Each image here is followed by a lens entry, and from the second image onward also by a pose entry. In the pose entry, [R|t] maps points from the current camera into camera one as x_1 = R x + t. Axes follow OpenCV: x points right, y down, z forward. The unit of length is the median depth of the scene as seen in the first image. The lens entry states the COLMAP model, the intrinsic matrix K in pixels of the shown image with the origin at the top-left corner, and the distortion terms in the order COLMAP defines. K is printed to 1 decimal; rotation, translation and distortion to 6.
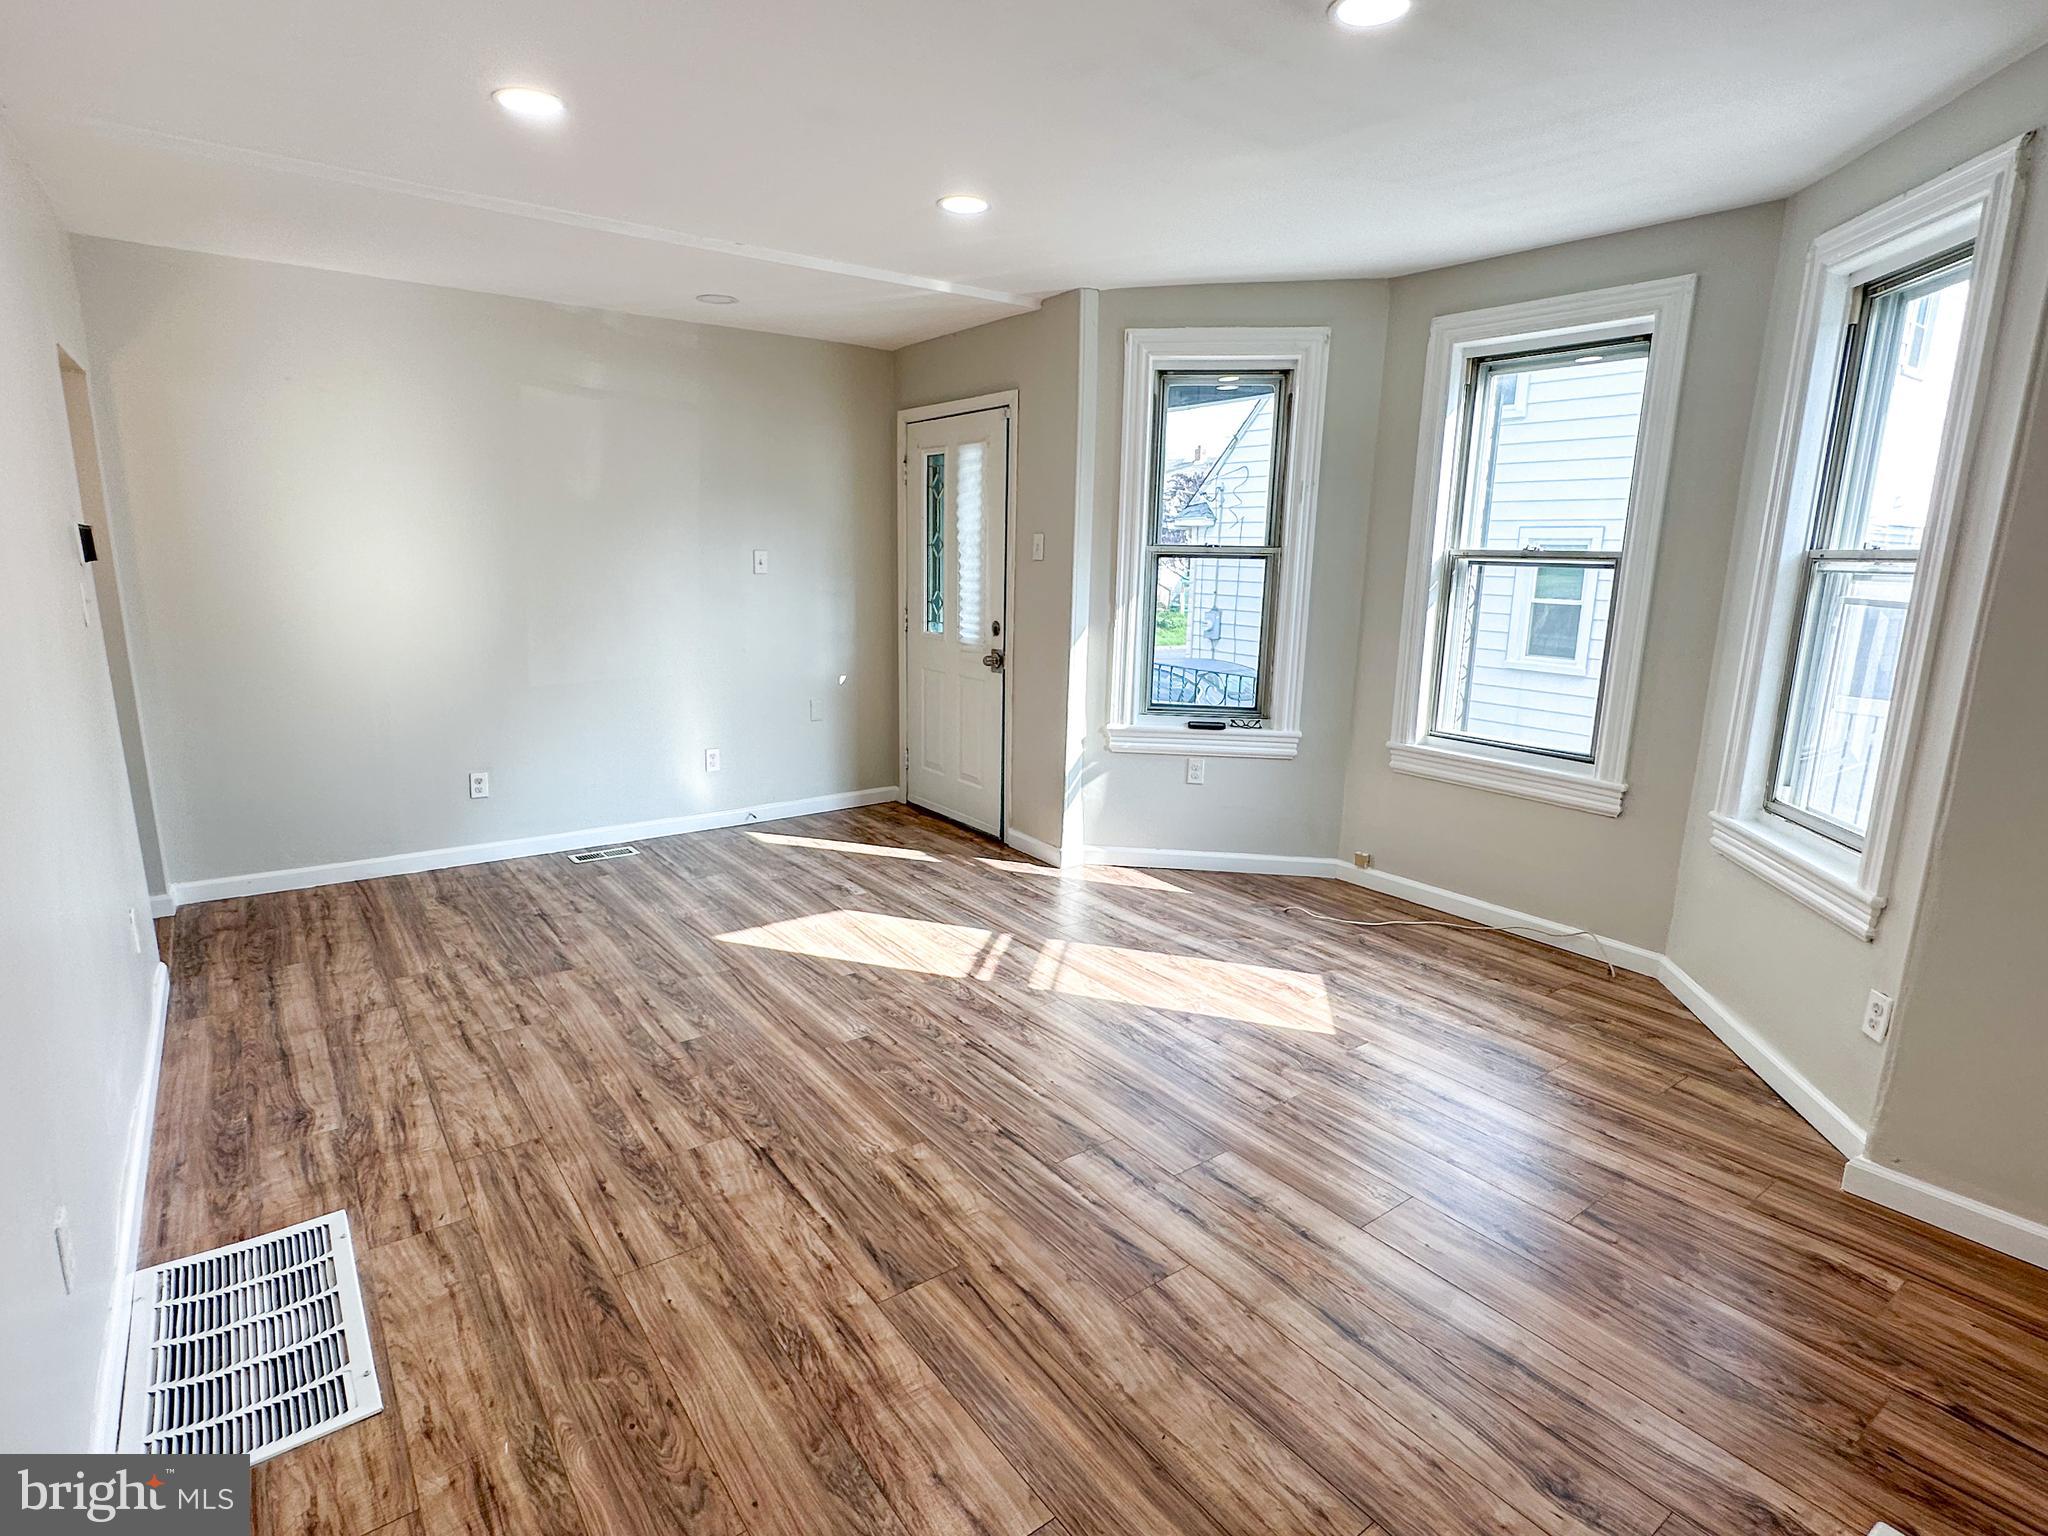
lens RADIAL K [[1058.1, 0, 1024.0], [0, 1058.1, 768.0], [0, 0, 1]] dist [-0.000410, 0.000081]
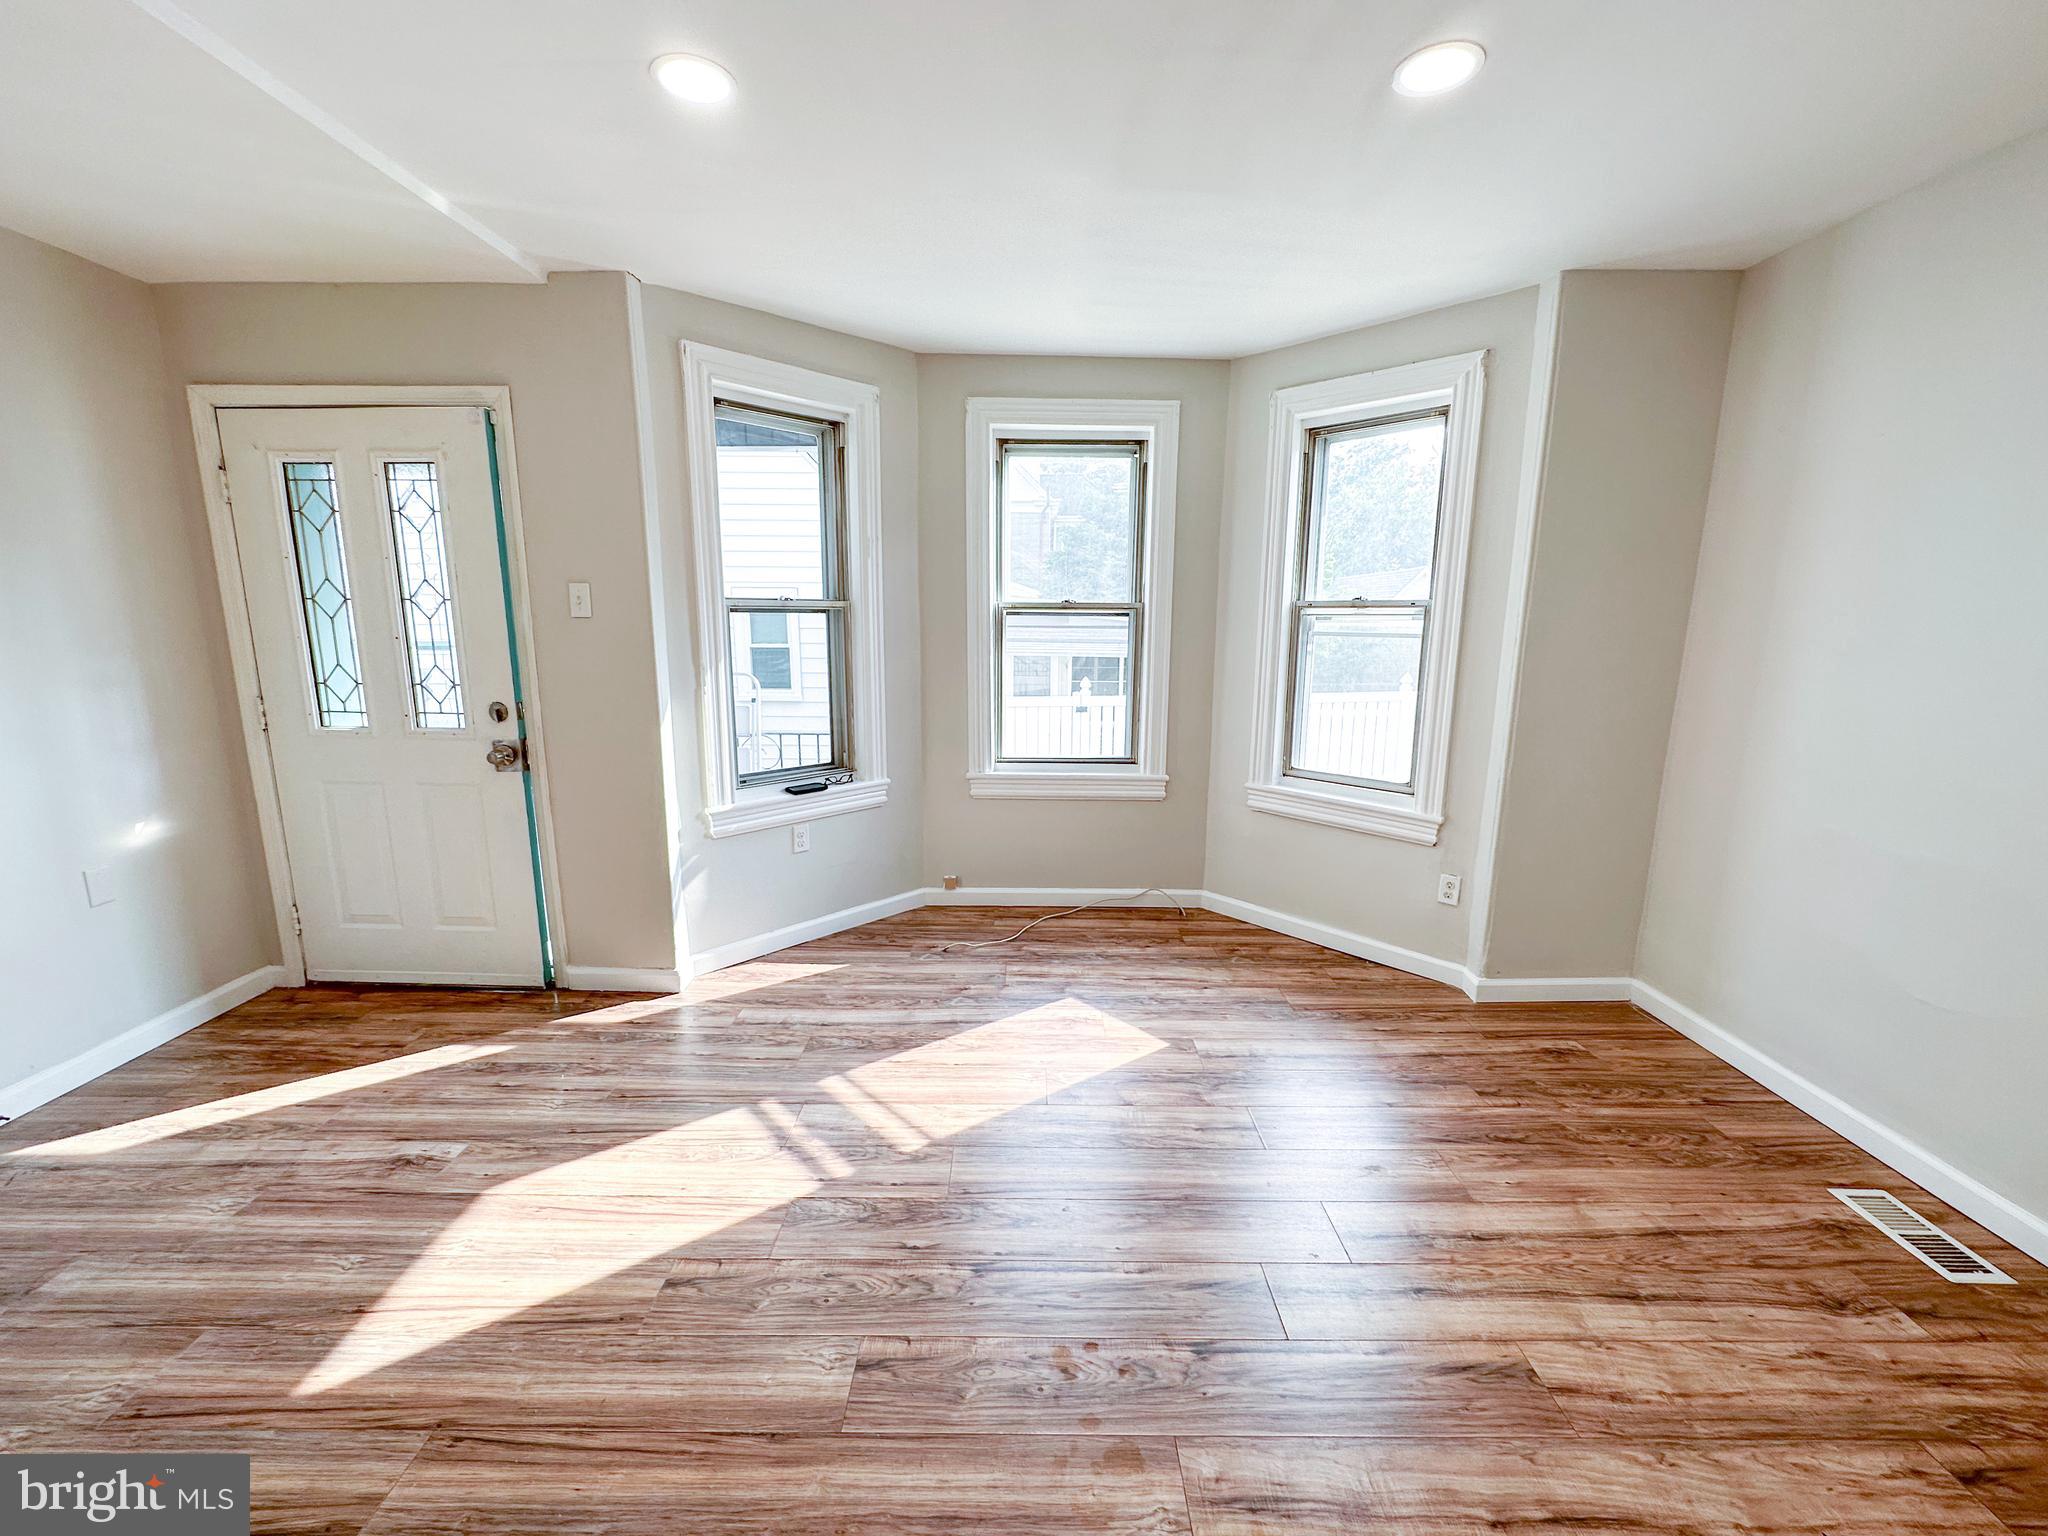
lens RADIAL K [[817.0, 0, 1024.0], [0, 817.0, 768.0], [0, 0, 1]] dist [-0.001914, 0.000369]
pose [[0.595547, -0.162116, 0.786792, -0.375971], [0.168875, 0.982804, 0.074677, -0.106710], [-0.785369, 0.088396, 0.612684, 0.527387]]
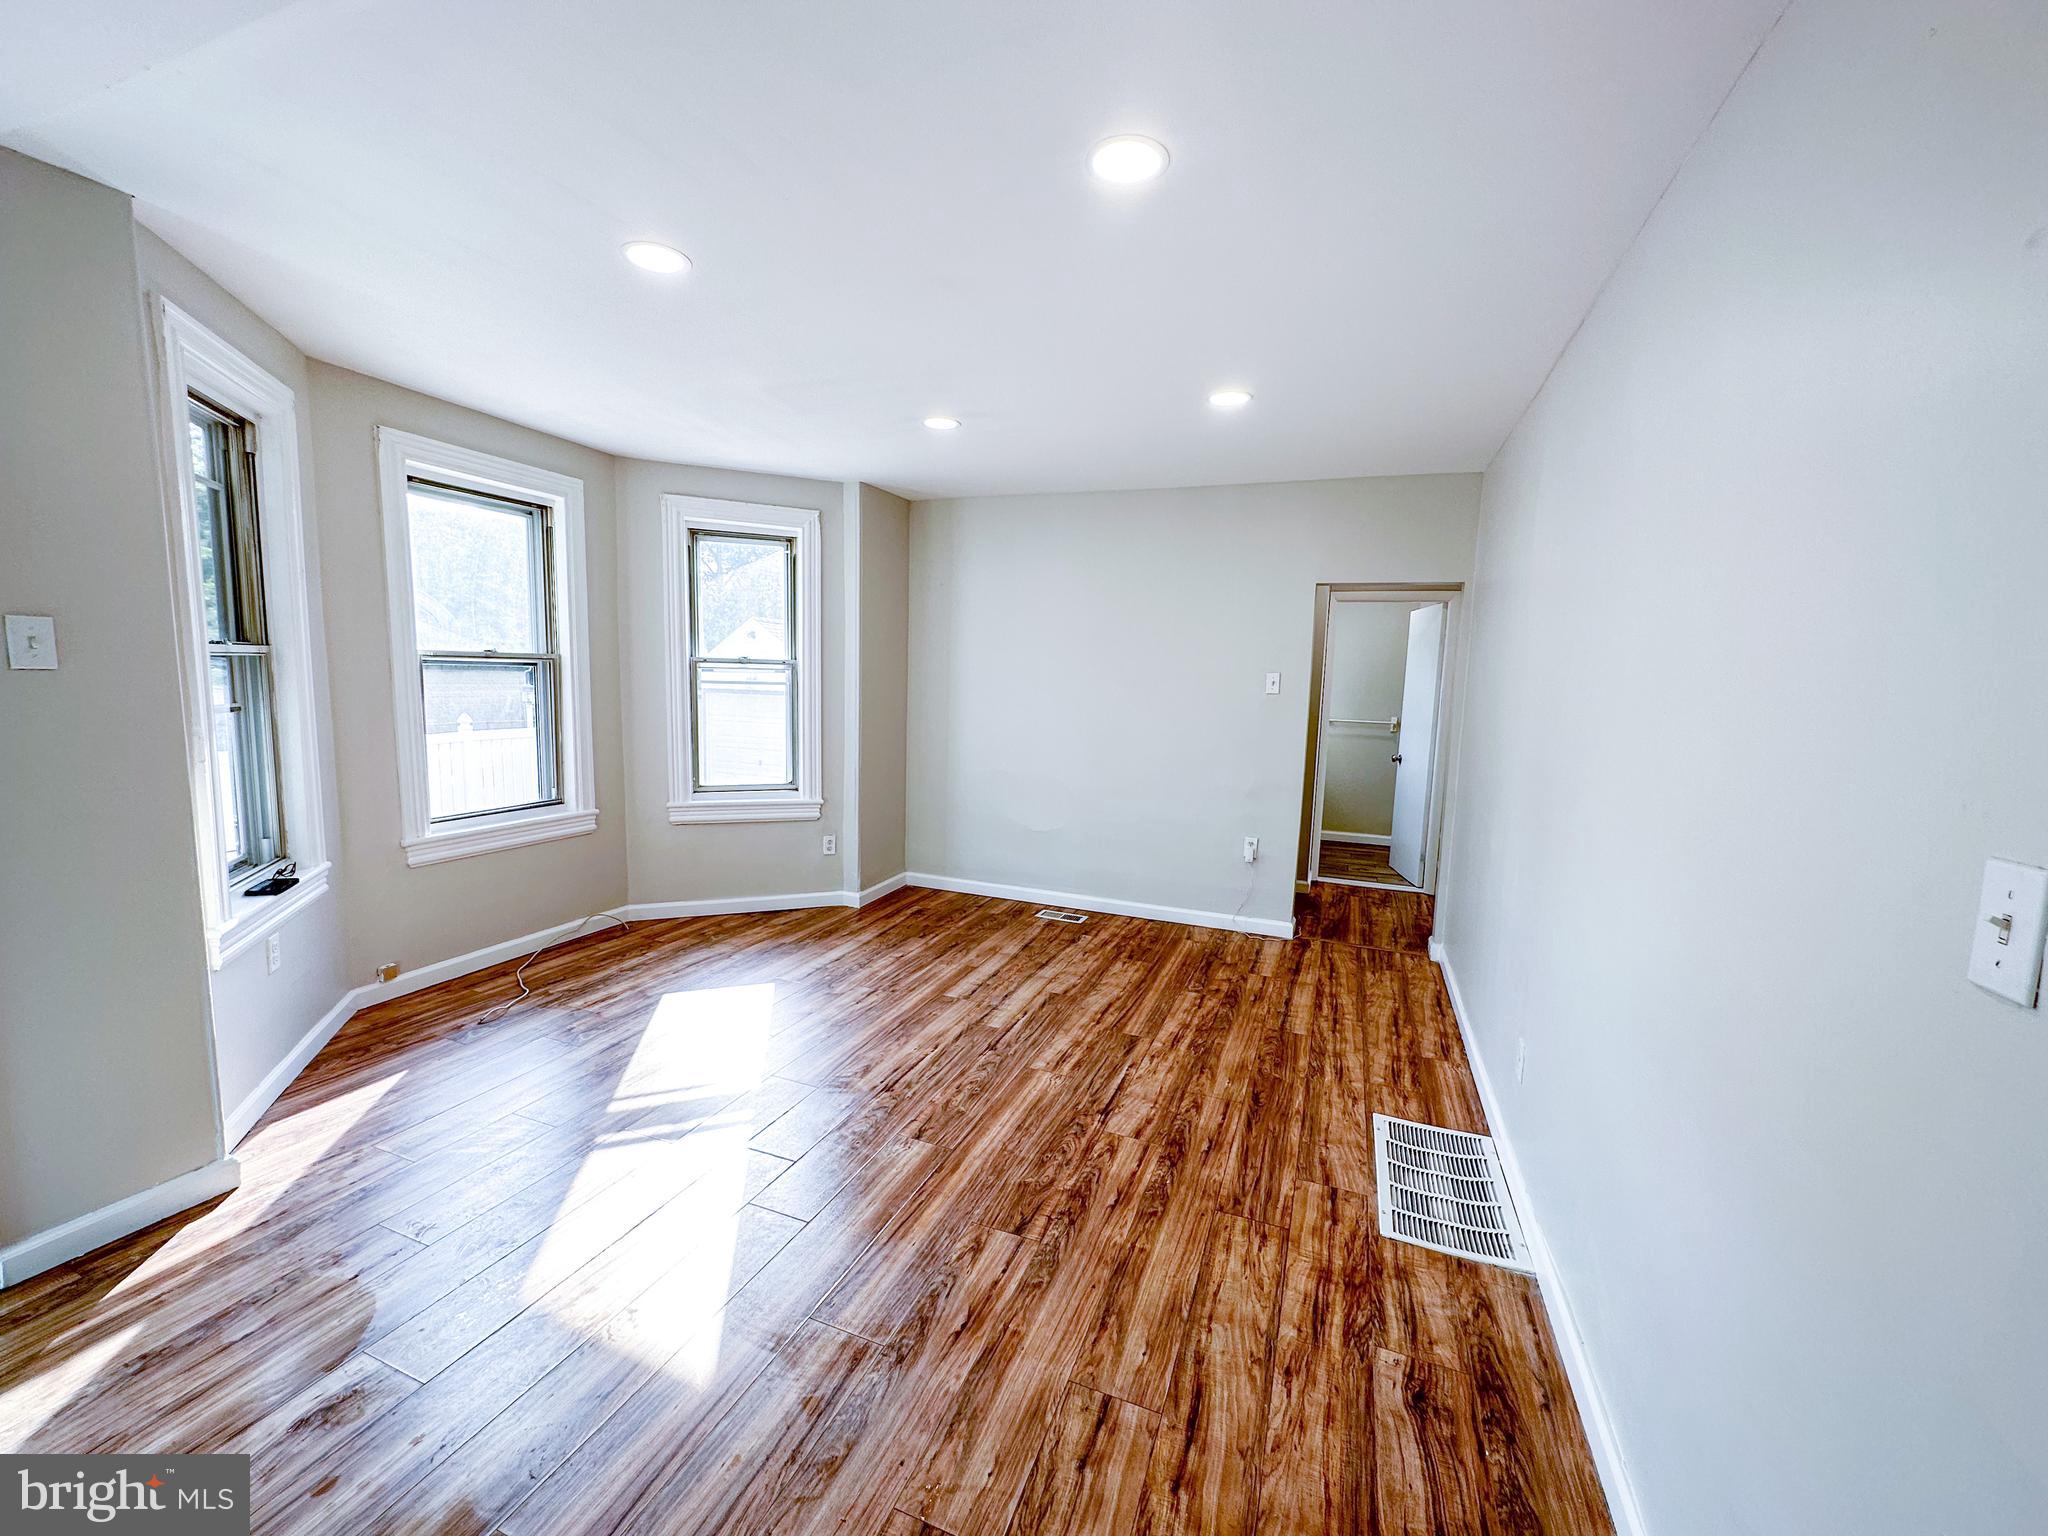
lens RADIAL K [[817.0, 0, 1024.0], [0, 817.0, 768.0], [0, 0, 1]] dist [-0.001914, 0.000369]
pose [[-0.525917, -0.131874, 0.840250, -0.743922], [0.136083, 0.962134, 0.236178, -0.240694], [-0.839579, 0.238554, -0.488057, 1.089039]]
